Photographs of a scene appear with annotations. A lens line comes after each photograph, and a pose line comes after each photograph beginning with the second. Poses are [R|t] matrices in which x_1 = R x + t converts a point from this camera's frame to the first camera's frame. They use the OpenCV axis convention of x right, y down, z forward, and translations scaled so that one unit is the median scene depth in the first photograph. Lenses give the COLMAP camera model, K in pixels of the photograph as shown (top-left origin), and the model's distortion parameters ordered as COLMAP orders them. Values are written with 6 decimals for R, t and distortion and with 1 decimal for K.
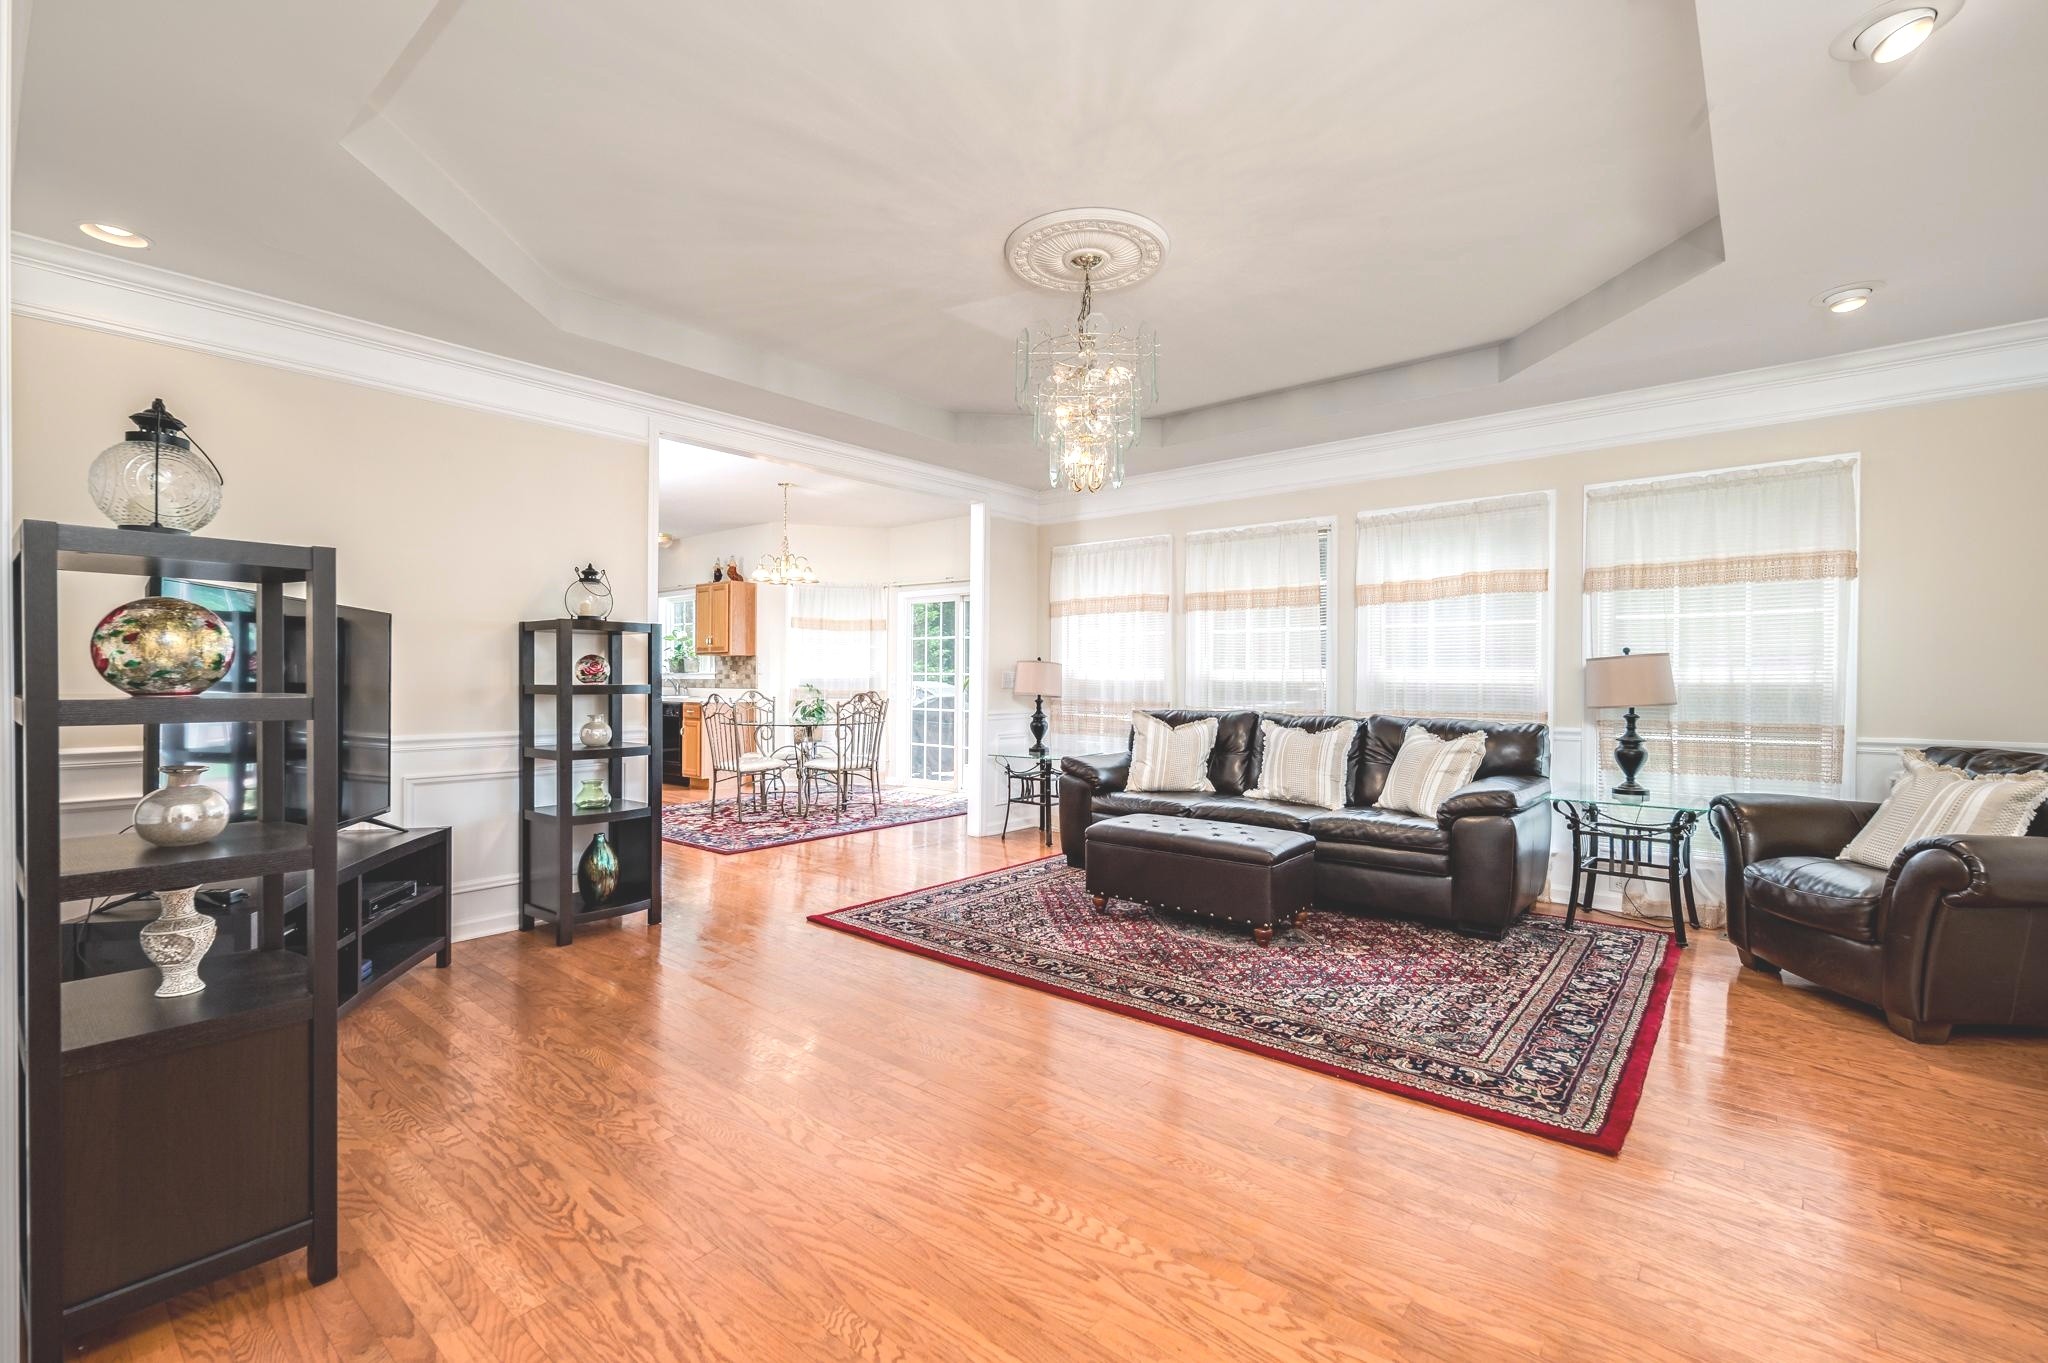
lens RADIAL K [[890.5, 0, 1033.9], [0, 890.5, 691.1], [0, 0, 1]] dist [0.000889, -0.001210]
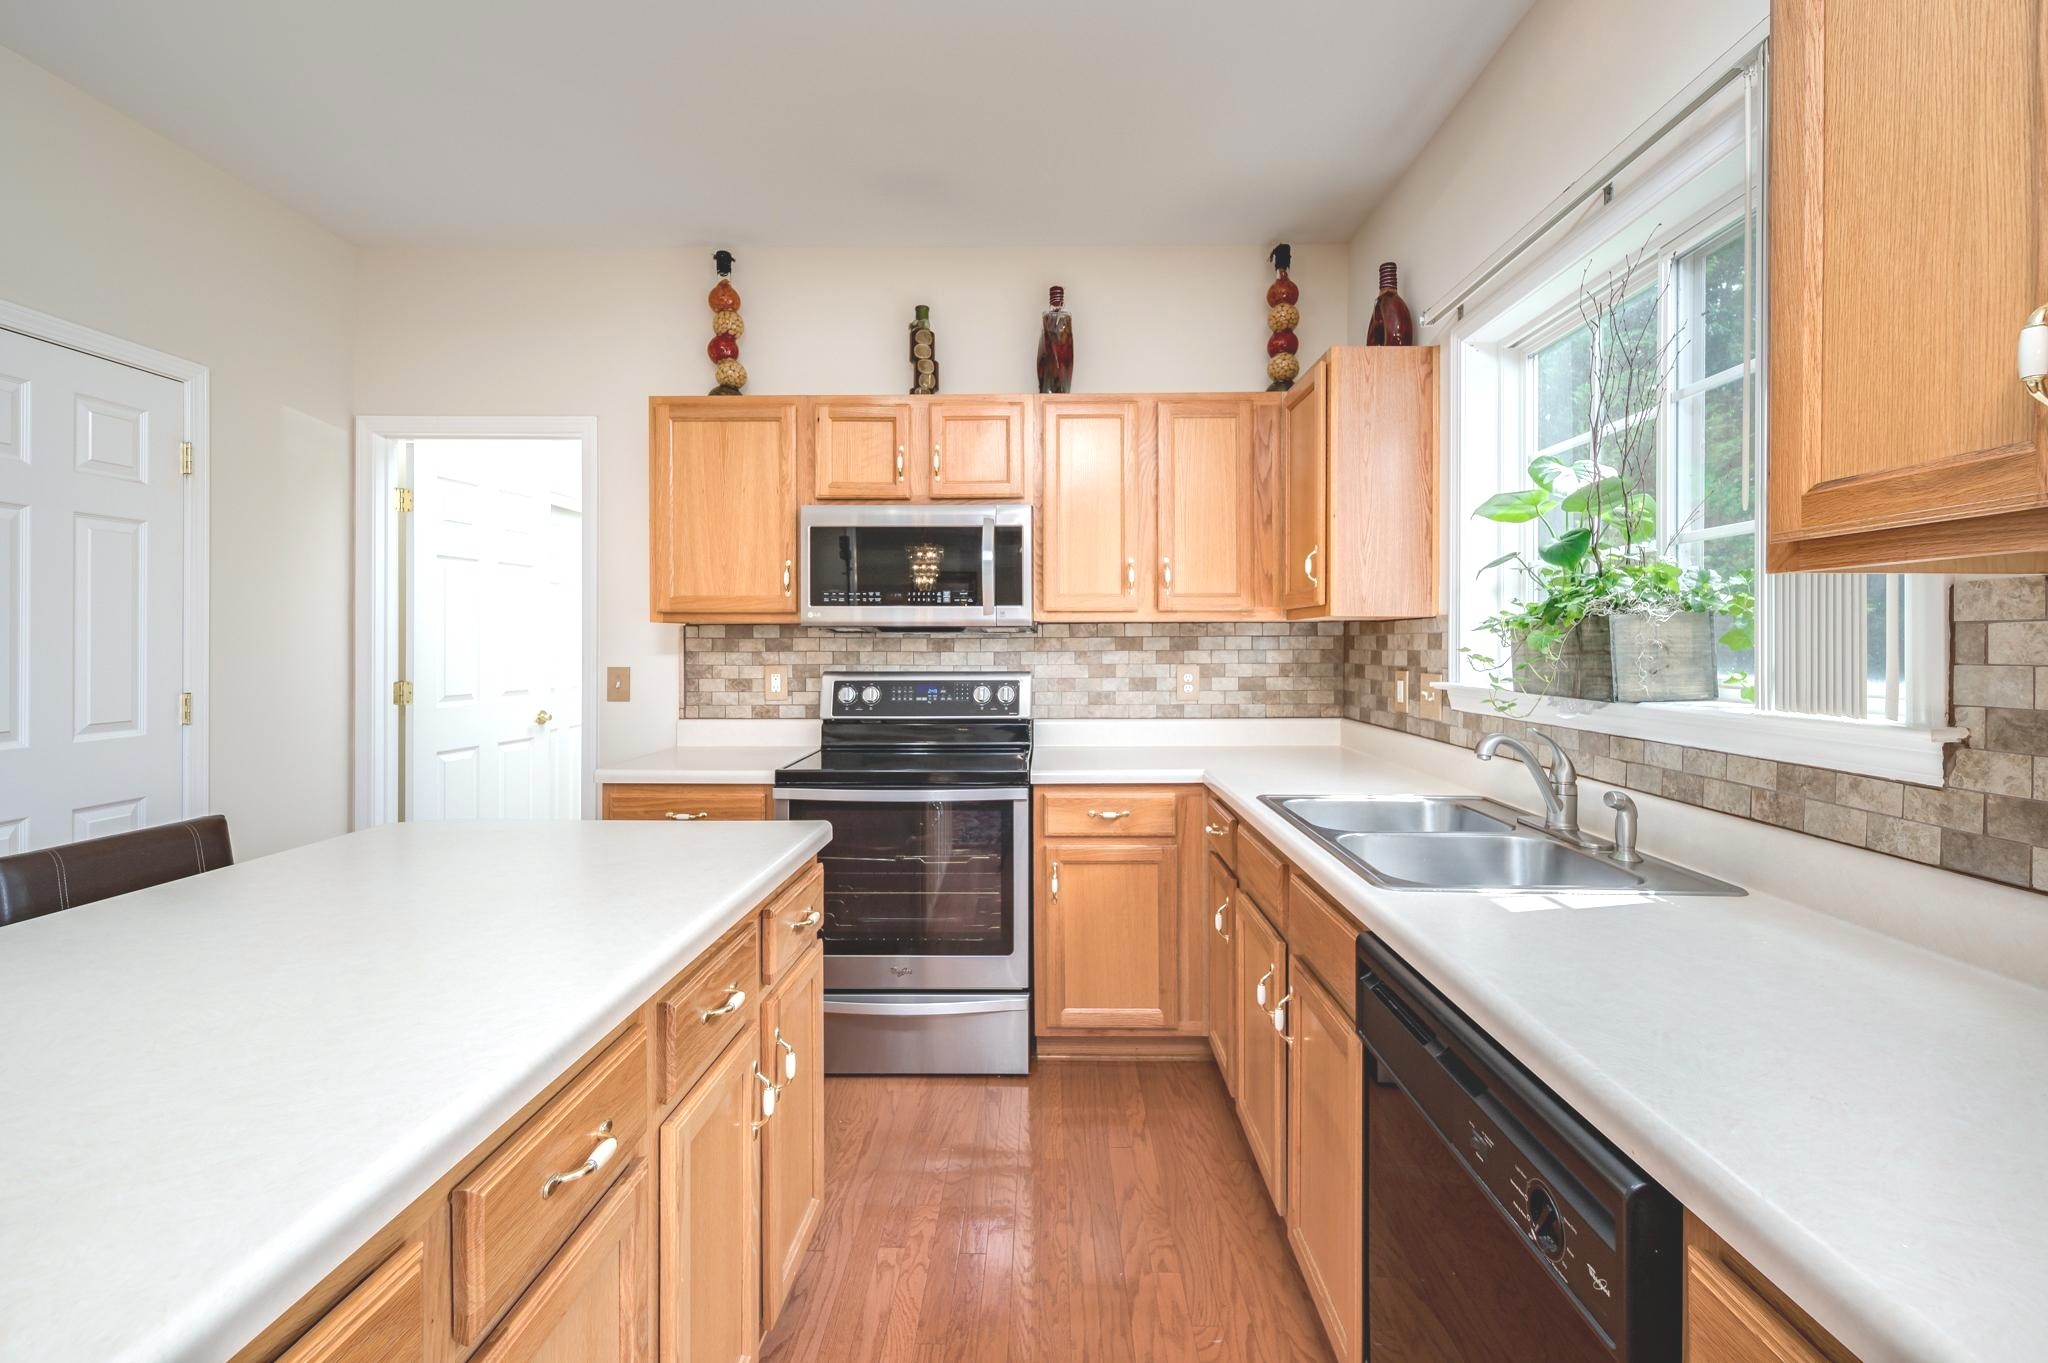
lens RADIAL K [[890.5, 0, 1036.2], [0, 890.5, 639.4], [0, 0, 1]] dist [0.000889, -0.001210]
pose [[0.627968, -0.010018, -0.778175, -0.363073], [-0.001097, 0.999905, -0.013757, -0.031950], [0.778239, 0.009493, 0.627897, 0.894065]]
